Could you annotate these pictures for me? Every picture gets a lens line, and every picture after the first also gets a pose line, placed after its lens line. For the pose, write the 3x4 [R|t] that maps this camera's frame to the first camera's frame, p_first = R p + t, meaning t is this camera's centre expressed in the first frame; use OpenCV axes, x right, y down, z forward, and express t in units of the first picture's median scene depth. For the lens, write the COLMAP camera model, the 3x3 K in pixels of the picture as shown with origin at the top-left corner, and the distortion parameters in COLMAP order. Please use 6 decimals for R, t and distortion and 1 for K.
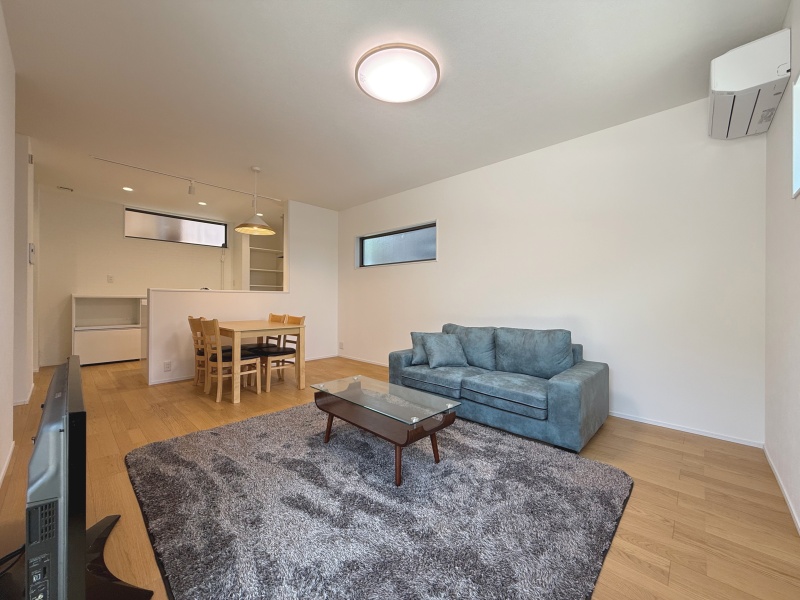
lens RADIAL K [[321.8, 0, 400.5], [0, 321.8, 298.7], [0, 0, 1]] dist [-0.000406, 0.000178]
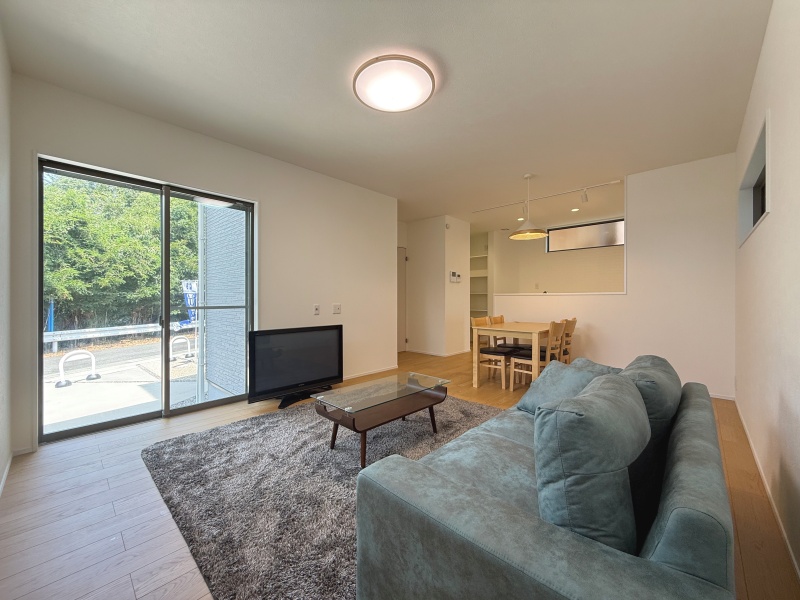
lens RADIAL K [[321.8, 0, 401.4], [0, 321.8, 301.3], [0, 0, 1]] dist [-0.000406, 0.000178]
pose [[-0.015949, 0.000882, -0.999872, 0.637935], [-0.004987, 0.999987, 0.000961, 0.000558], [0.999860, 0.005002, -0.015945, 0.663200]]
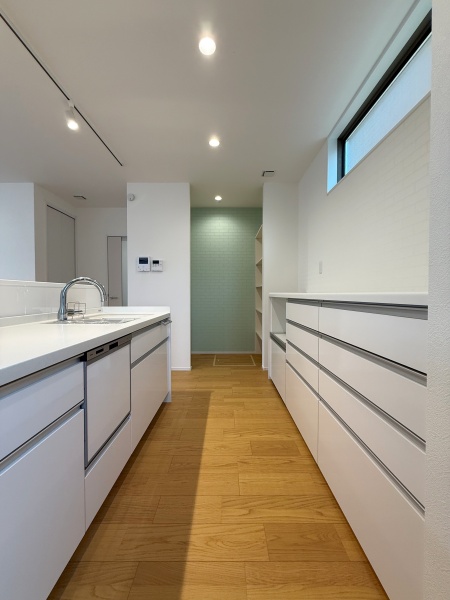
lens RADIAL K [[241.4, 0, 227.1], [0, 241.4, 297.3], [0, 0, 1]] dist [-0.000406, 0.000178]
pose [[-0.739302, 0.008674, -0.673318, -0.687604], [-0.000244, 0.999914, 0.013150, -0.016945], [0.673374, 0.009886, -0.739236, 1.799926]]
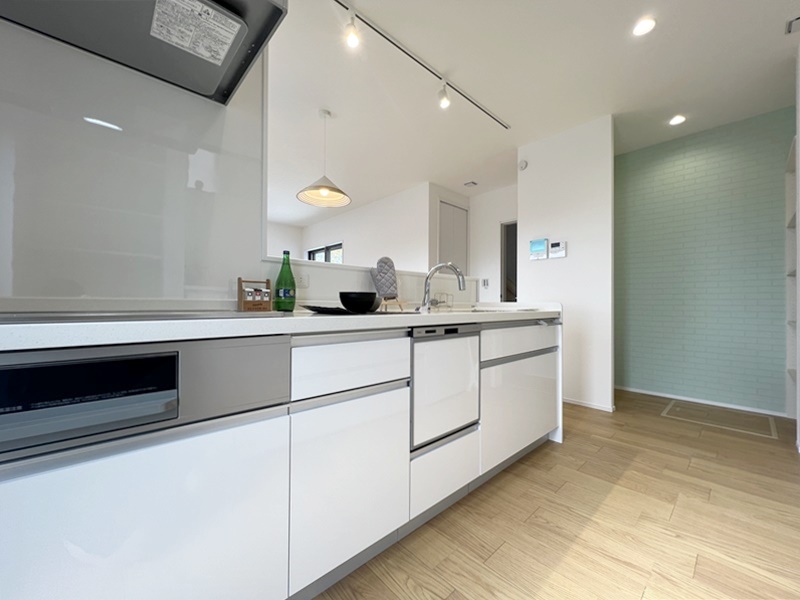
lens RADIAL K [[321.2, 0, 395.8], [0, 321.2, 299.2], [0, 0, 1]] dist [-0.002771, -0.000207]
pose [[-0.995603, -0.006434, 0.093450, -0.760595], [-0.007408, 0.999922, -0.010078, 0.018622], [-0.093377, -0.010726, -0.995573, 1.833953]]
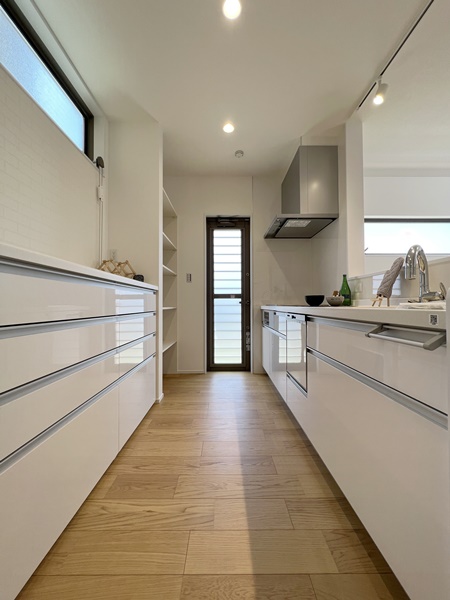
lens RADIAL K [[240.9, 0, 224.4], [0, 240.9, 300.5], [0, 0, 1]] dist [-0.002771, -0.000207]
pose [[0.738009, 0.011570, 0.674692, -1.184543], [0.002313, 0.999804, -0.019674, 0.027857], [-0.674787, 0.016080, 0.737837, 1.225503]]
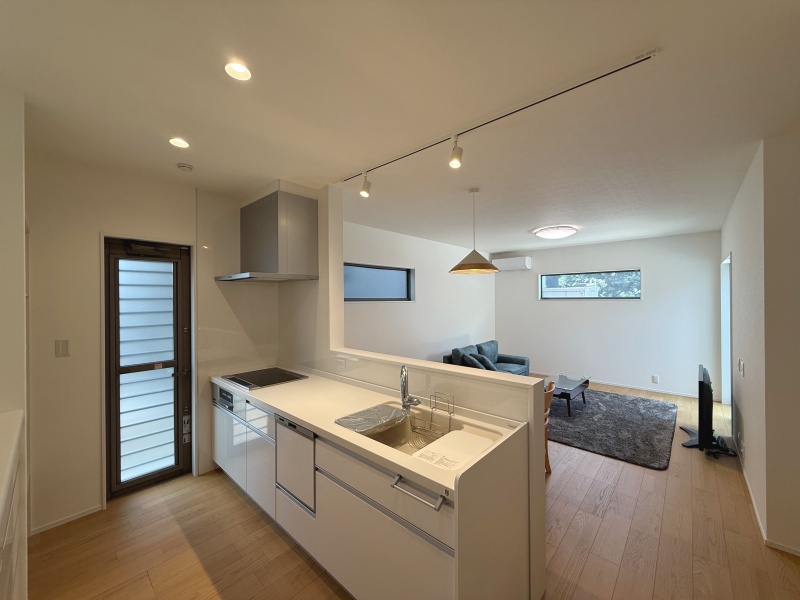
lens RADIAL K [[321.8, 0, 394.4], [0, 321.8, 298.2], [0, 0, 1]] dist [-0.000406, 0.000178]
pose [[0.011266, -0.002406, 0.999934, -1.309814], [0.008441, 0.999962, 0.002311, -0.156970], [-0.999901, 0.008414, 0.011286, 1.294243]]
